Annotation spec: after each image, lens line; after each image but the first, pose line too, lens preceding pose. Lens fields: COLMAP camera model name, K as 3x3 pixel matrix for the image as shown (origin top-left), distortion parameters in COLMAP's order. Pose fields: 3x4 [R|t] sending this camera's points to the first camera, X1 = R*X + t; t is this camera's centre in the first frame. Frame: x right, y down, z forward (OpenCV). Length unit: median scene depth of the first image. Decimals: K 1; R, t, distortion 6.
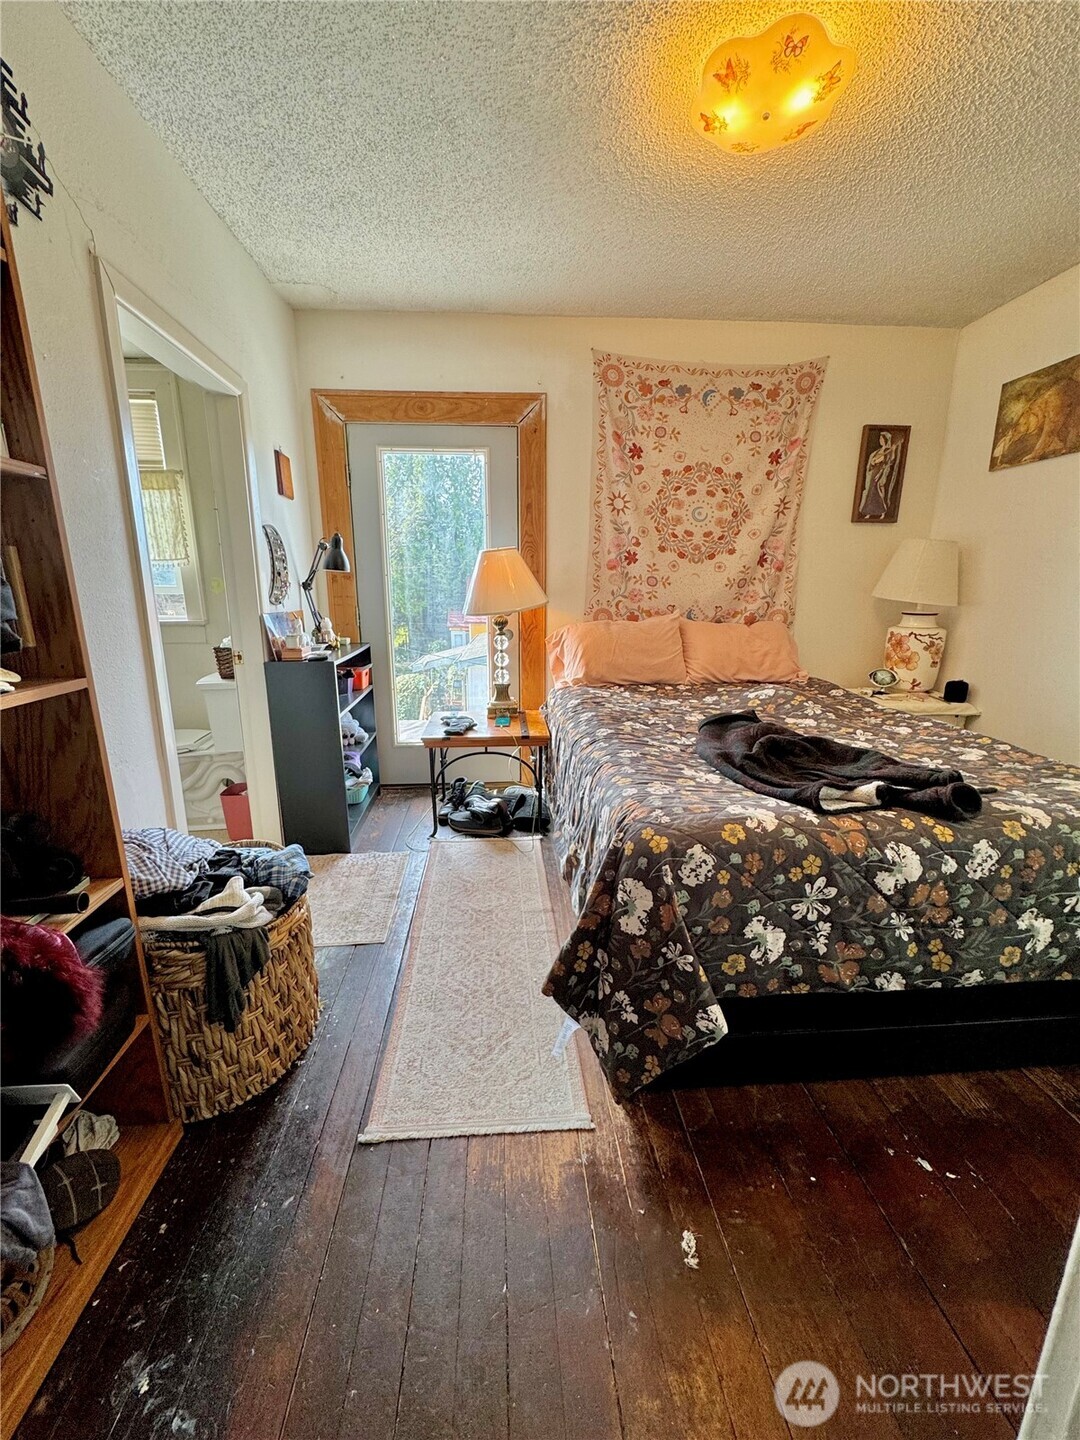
lens RADIAL K [[572.8, 0, 539.8], [0, 572.8, 720.6], [0, 0, 1]] dist [-0.002001, 0.000454]
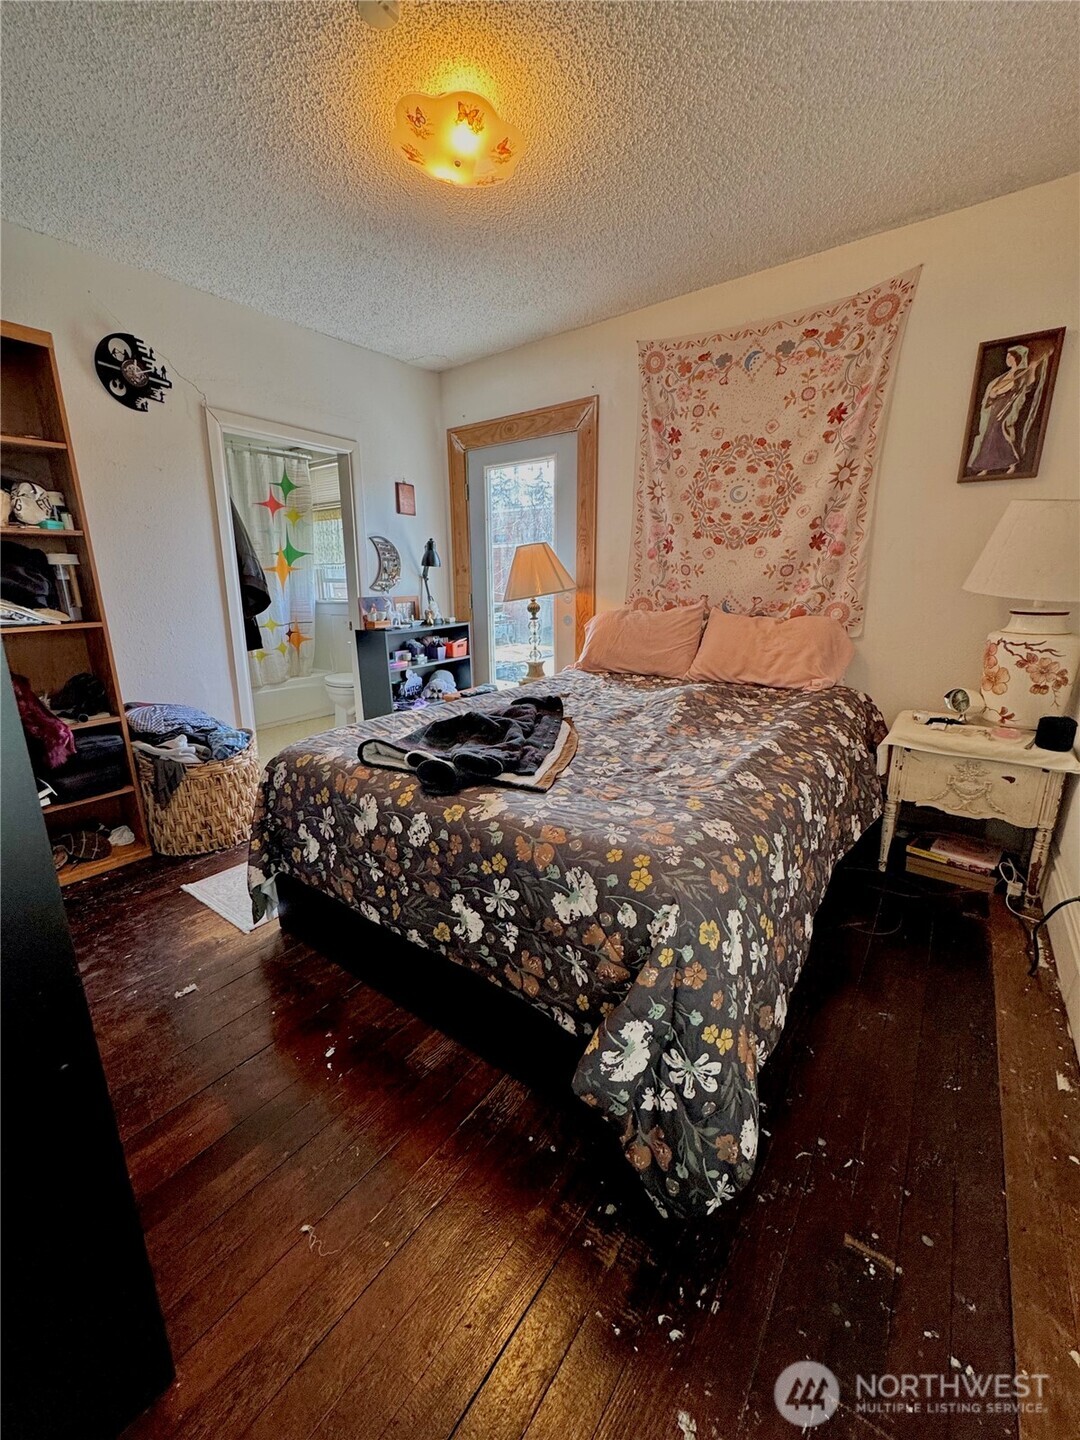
lens RADIAL K [[572.8, 0, 544.7], [0, 572.8, 720.6], [0, 0, 1]] dist [-0.002001, 0.000454]
pose [[0.762063, 0.149650, -0.629972, 0.682075], [-0.137948, 0.988112, 0.067854, -0.028932], [0.632637, 0.035195, 0.773648, 0.128319]]
